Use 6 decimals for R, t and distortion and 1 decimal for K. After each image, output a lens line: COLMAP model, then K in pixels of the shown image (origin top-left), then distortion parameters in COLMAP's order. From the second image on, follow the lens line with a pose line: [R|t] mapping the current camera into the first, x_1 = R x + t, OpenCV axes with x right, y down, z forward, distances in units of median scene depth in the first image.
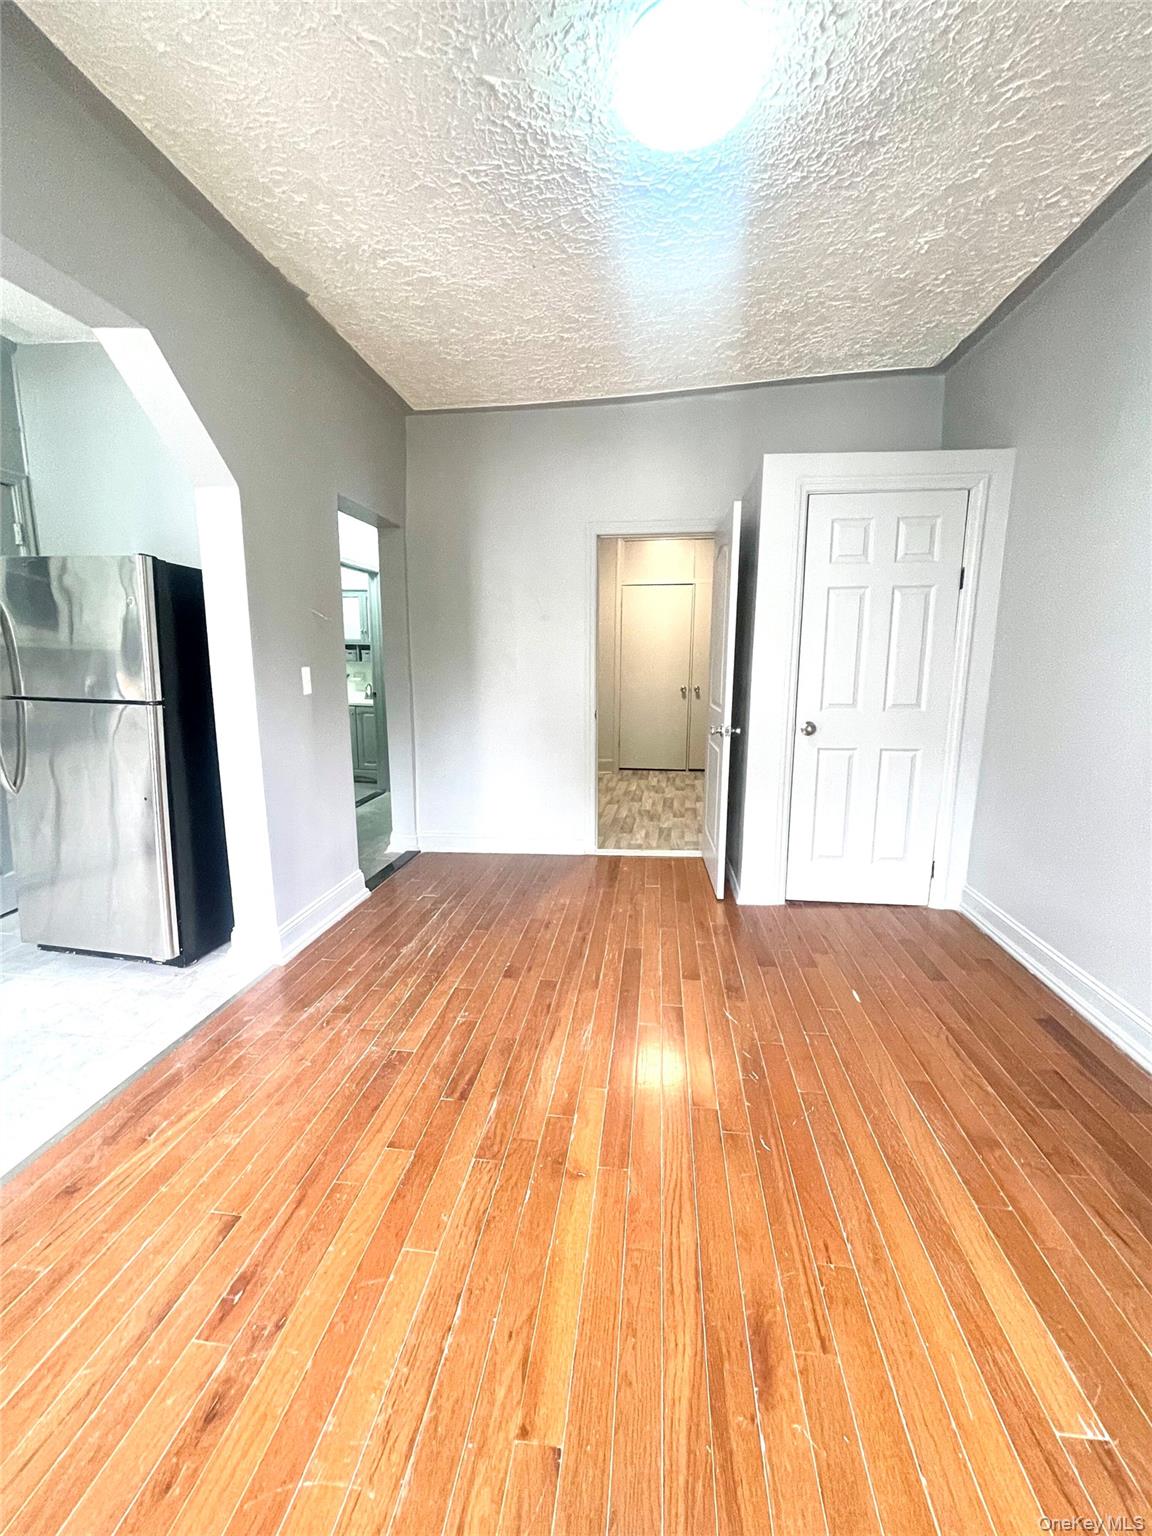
lens RADIAL K [[617.8, 0, 586.2], [0, 617.8, 757.0], [0, 0, 1]] dist [0.000118, -0.000062]
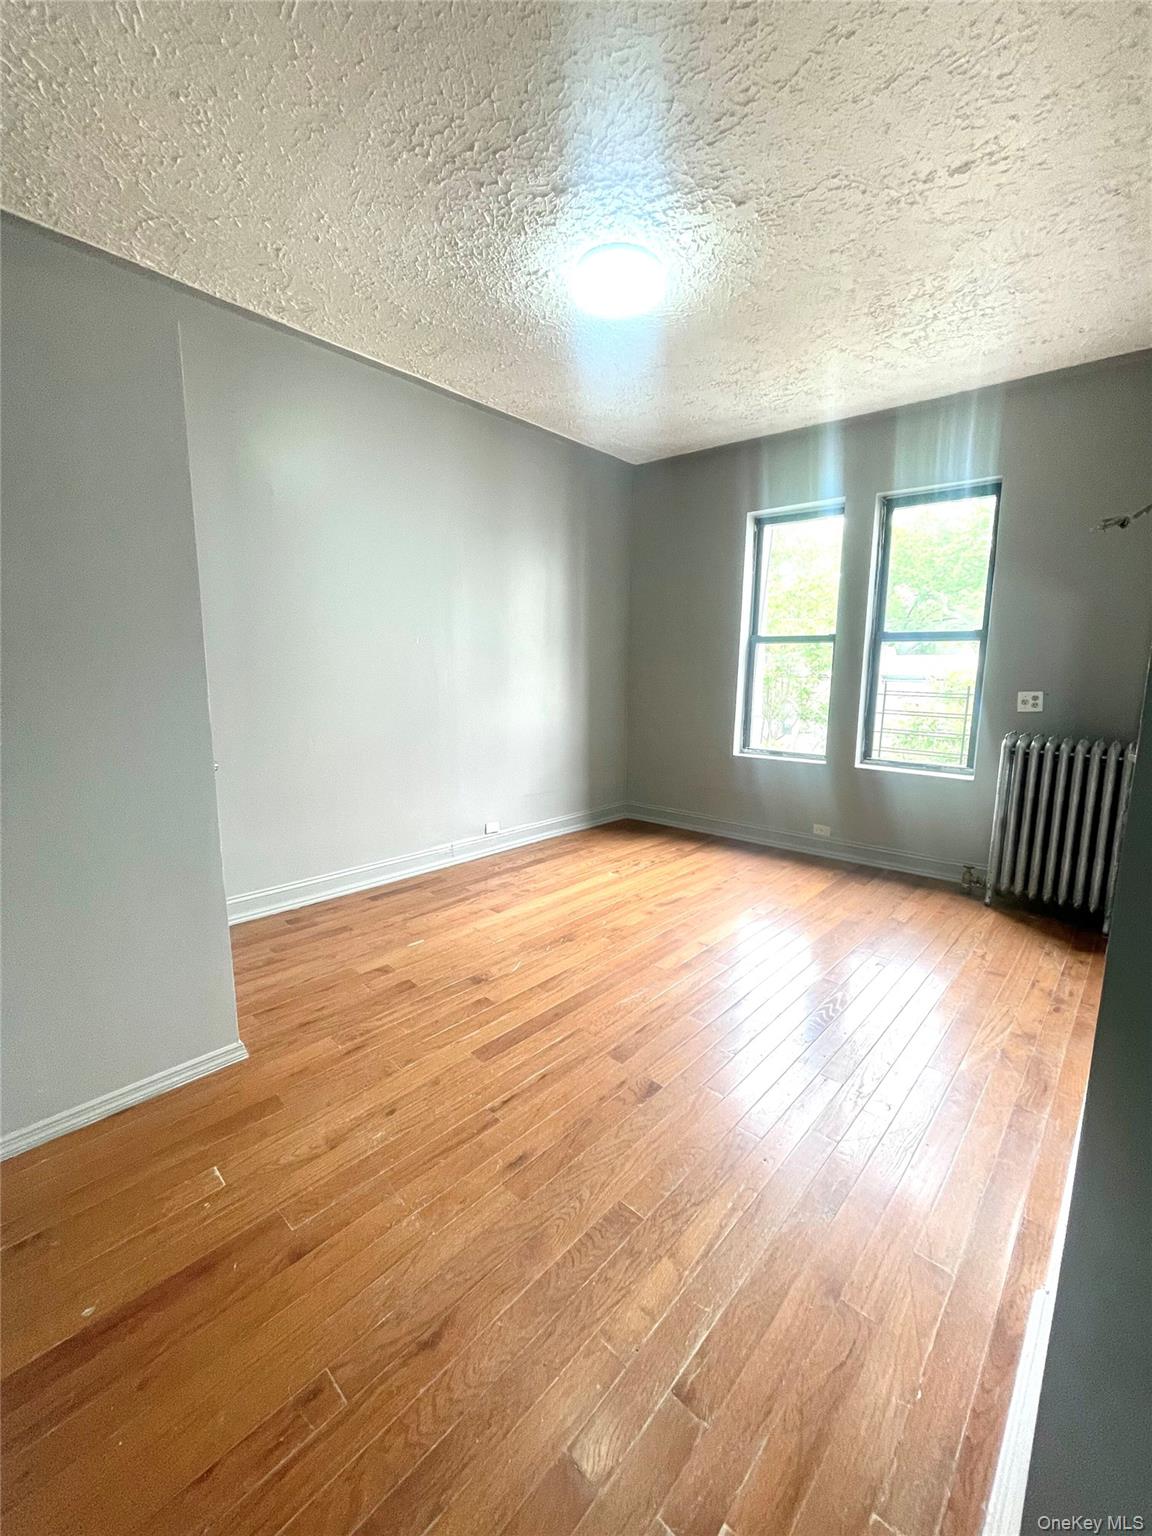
lens RADIAL K [[617.8, 0, 583.6], [0, 617.8, 770.2], [0, 0, 1]] dist [0.000118, -0.000062]
pose [[-0.811015, -0.107189, 0.575122, -0.444065], [0.081660, 0.952706, 0.292715, -0.239714], [-0.579299, 0.284361, -0.763906, 1.486472]]
